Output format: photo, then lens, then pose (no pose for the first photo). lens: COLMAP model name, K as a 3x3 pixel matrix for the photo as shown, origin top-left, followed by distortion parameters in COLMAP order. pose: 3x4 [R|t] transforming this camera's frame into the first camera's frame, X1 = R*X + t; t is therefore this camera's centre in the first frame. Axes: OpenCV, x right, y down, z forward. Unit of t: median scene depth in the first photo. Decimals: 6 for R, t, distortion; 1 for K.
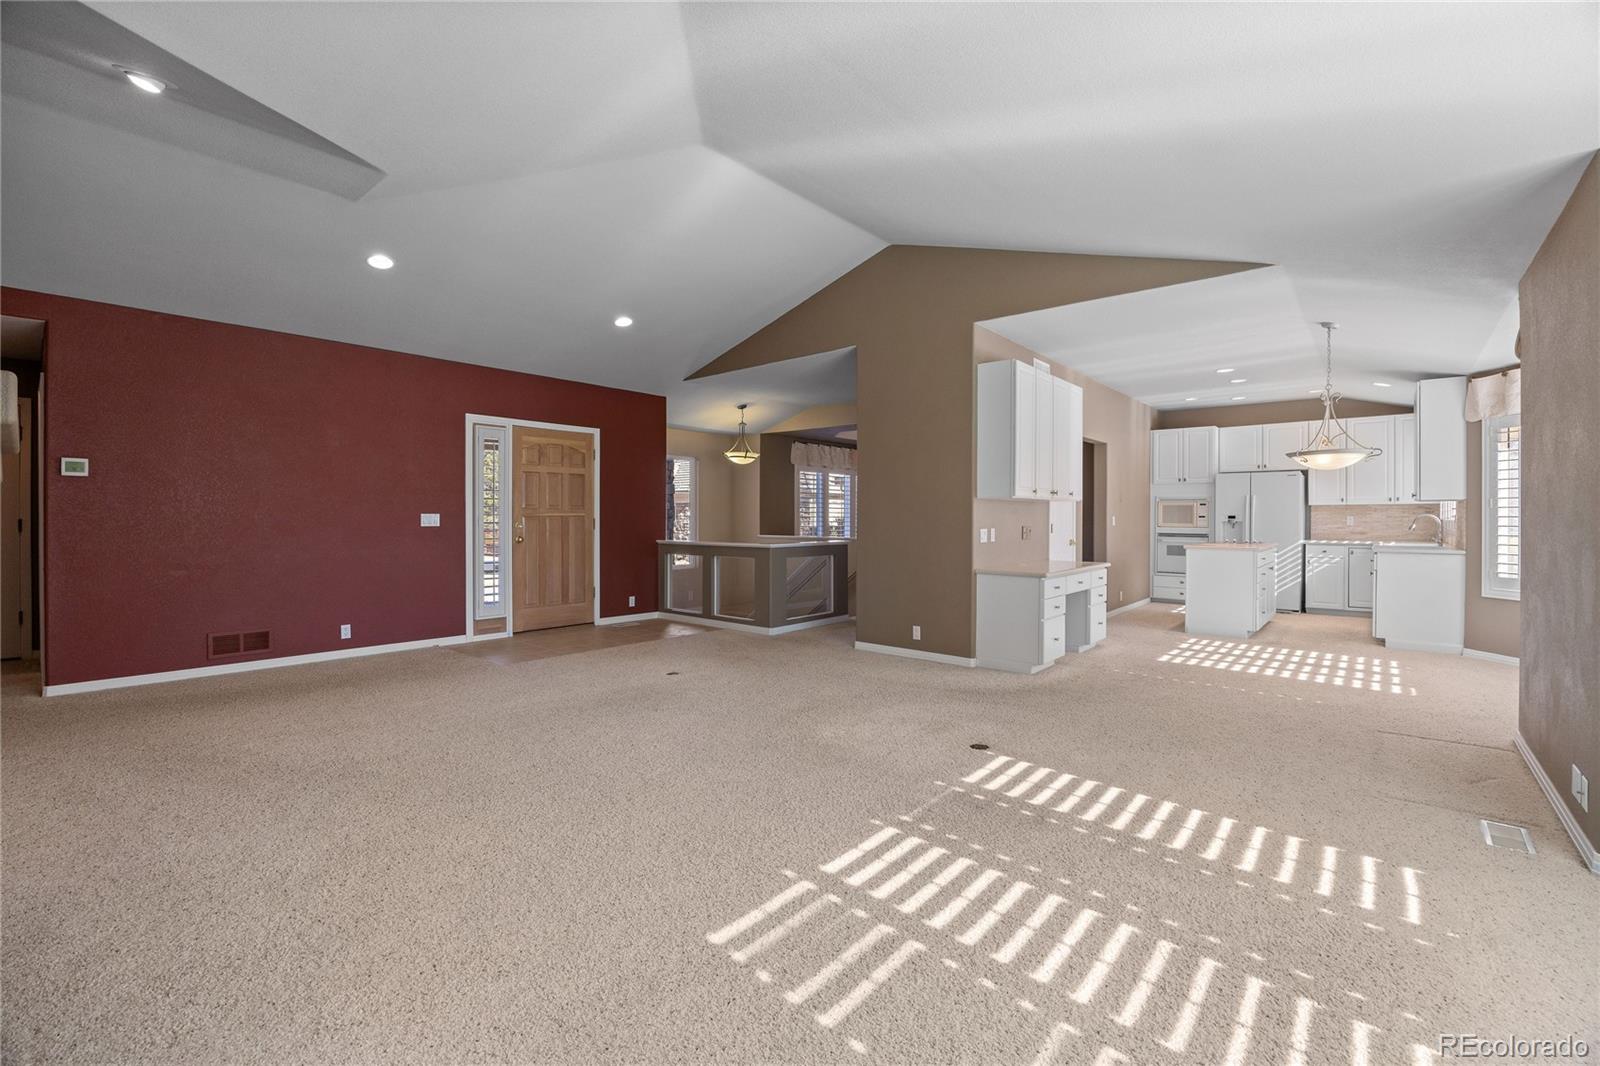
lens RADIAL K [[698.1, 0, 800.6], [0, 698.1, 532.7], [0, 0, 1]] dist [-0.019772, 0.001154]
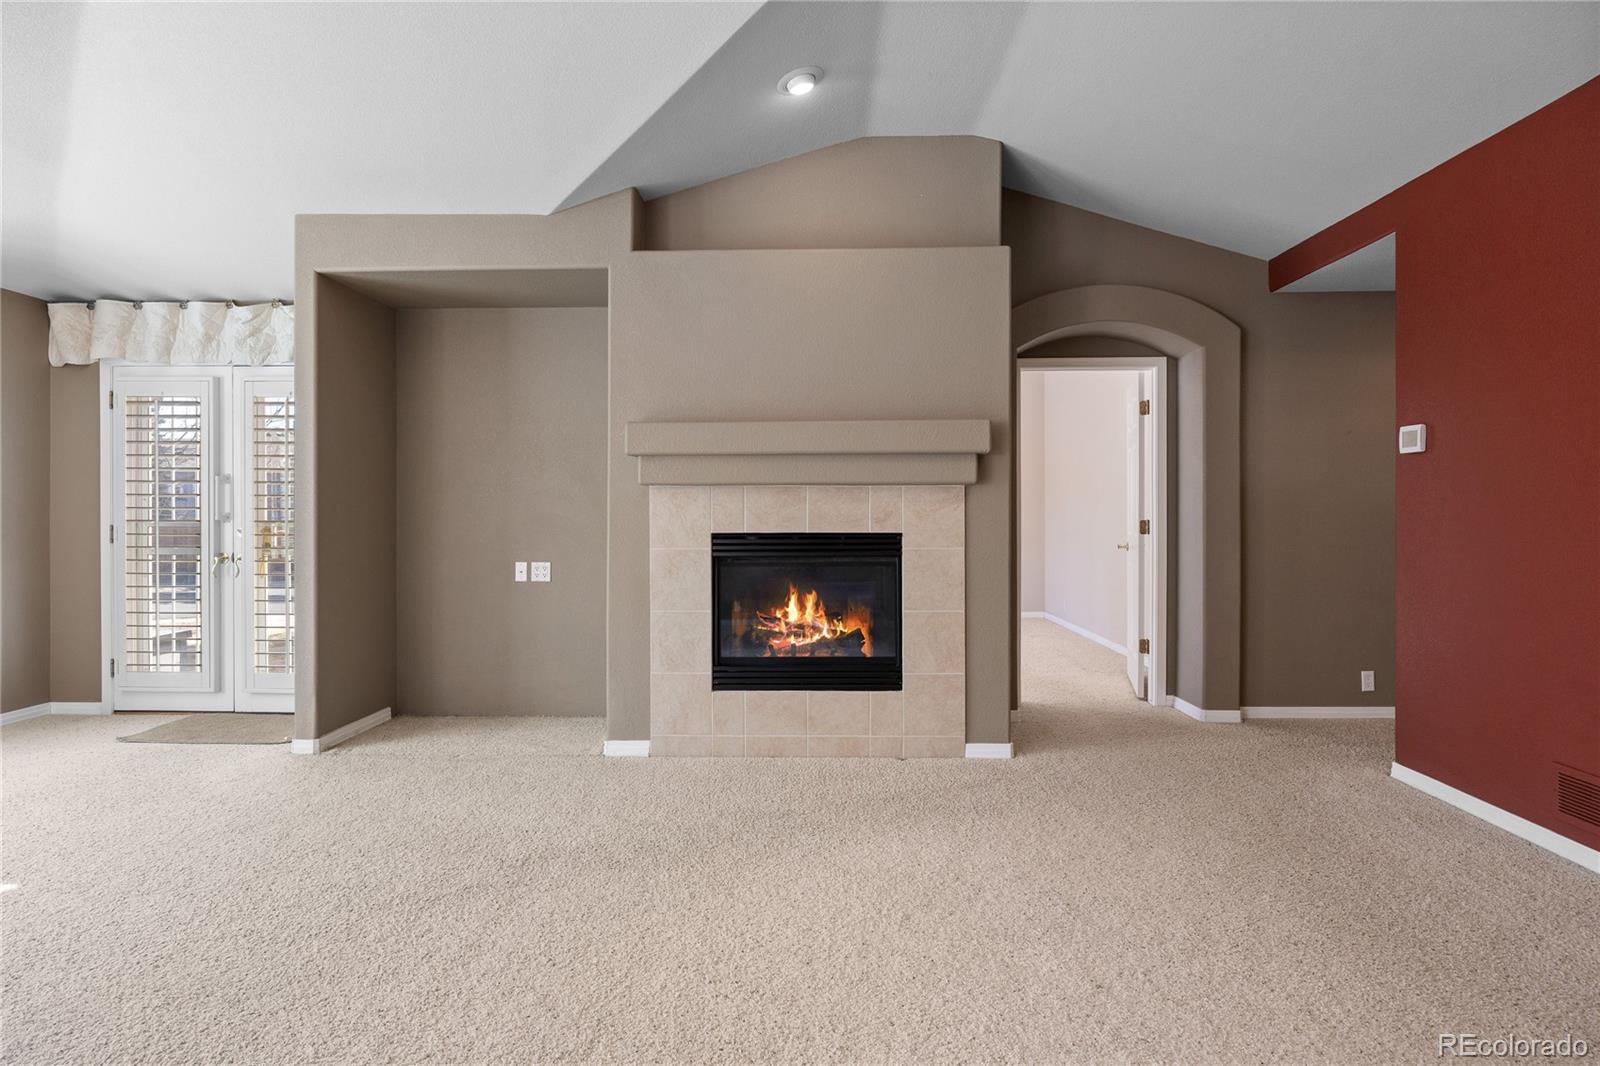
lens RADIAL K [[843.1, 0, 811.6], [0, 843.1, 518.2], [0, 0, 1]] dist [-0.017724, 0.002085]
pose [[-0.765205, 0.002273, -0.643783, -0.067687], [-0.016173, 0.999610, 0.022753, -0.017786], [0.643584, 0.027823, -0.764870, 0.752863]]
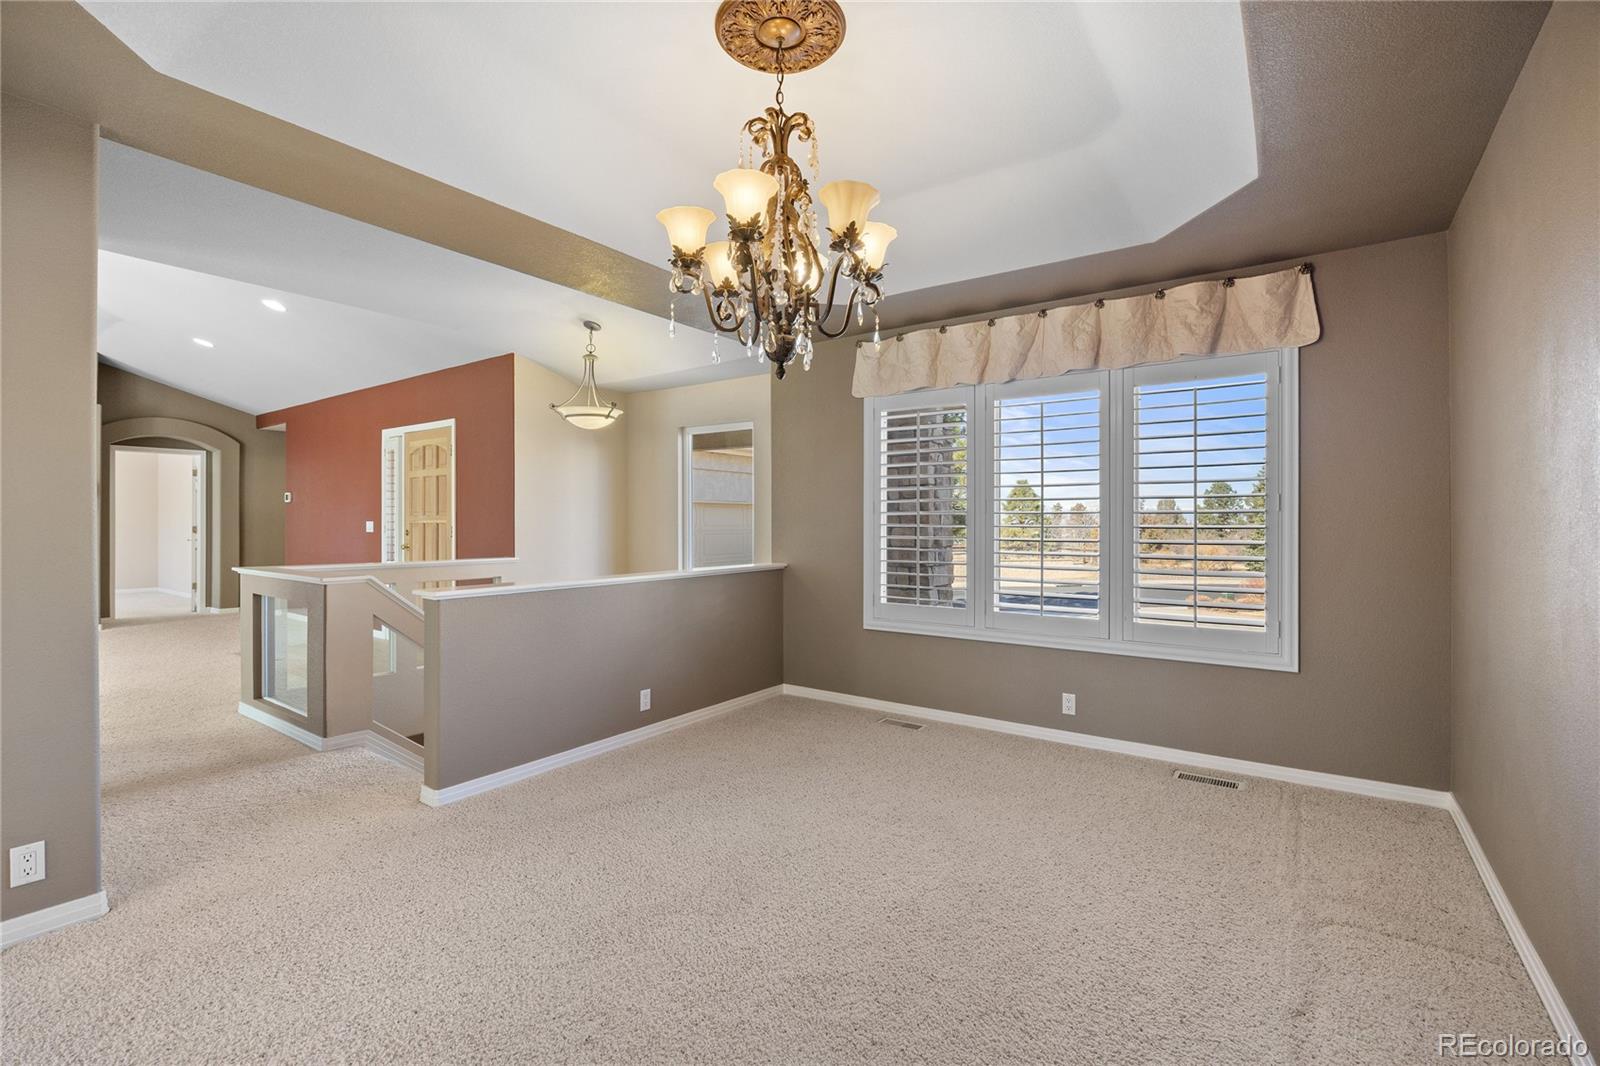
lens RADIAL K [[698.1, 0, 806.8], [0, 698.1, 521.6], [0, 0, 1]] dist [-0.019772, 0.001154]
pose [[0.098002, -0.003872, -0.995179, 0.576337], [-0.024608, 0.999677, -0.006313, -0.031510], [0.994882, 0.025108, 0.097875, 1.345904]]
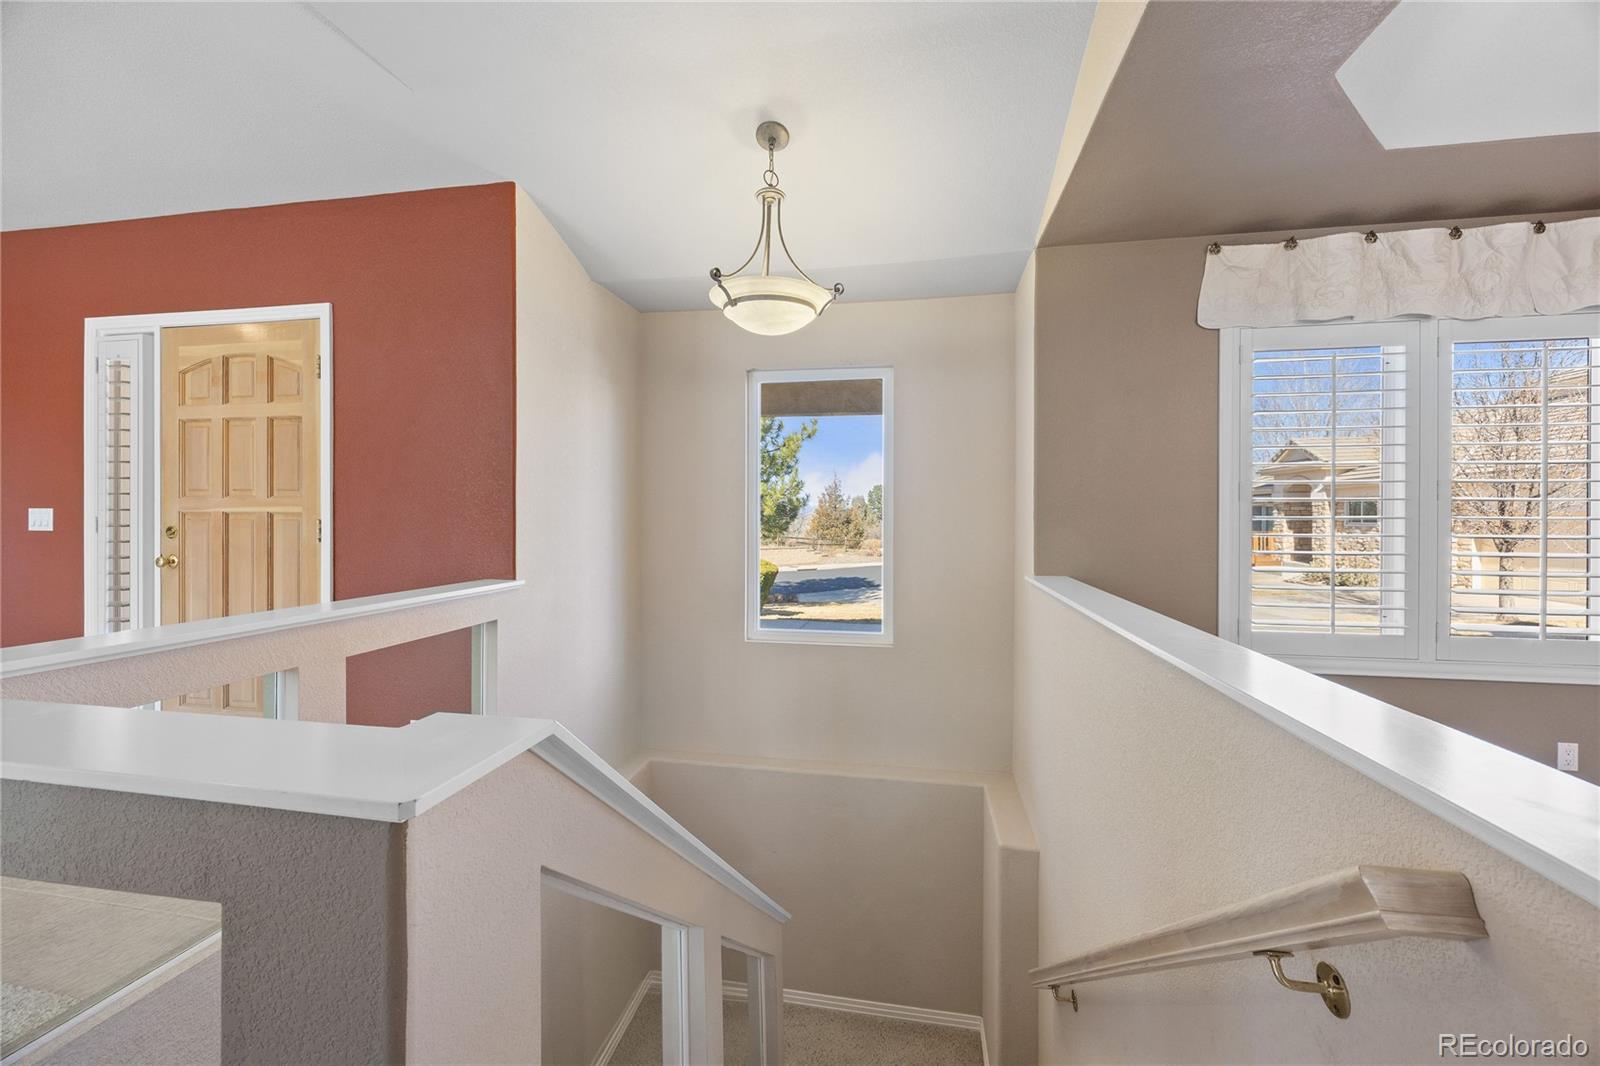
lens RADIAL K [[651.3, 0, 800.2], [0, 651.3, 532.5], [0, 0, 1]] dist [-0.003037, -0.000237]
pose [[0.504996, 0.005261, -0.863105, 0.189485], [-0.024979, 0.999652, -0.008522, -0.015849], [0.862760, 0.025863, 0.504952, 1.055188]]
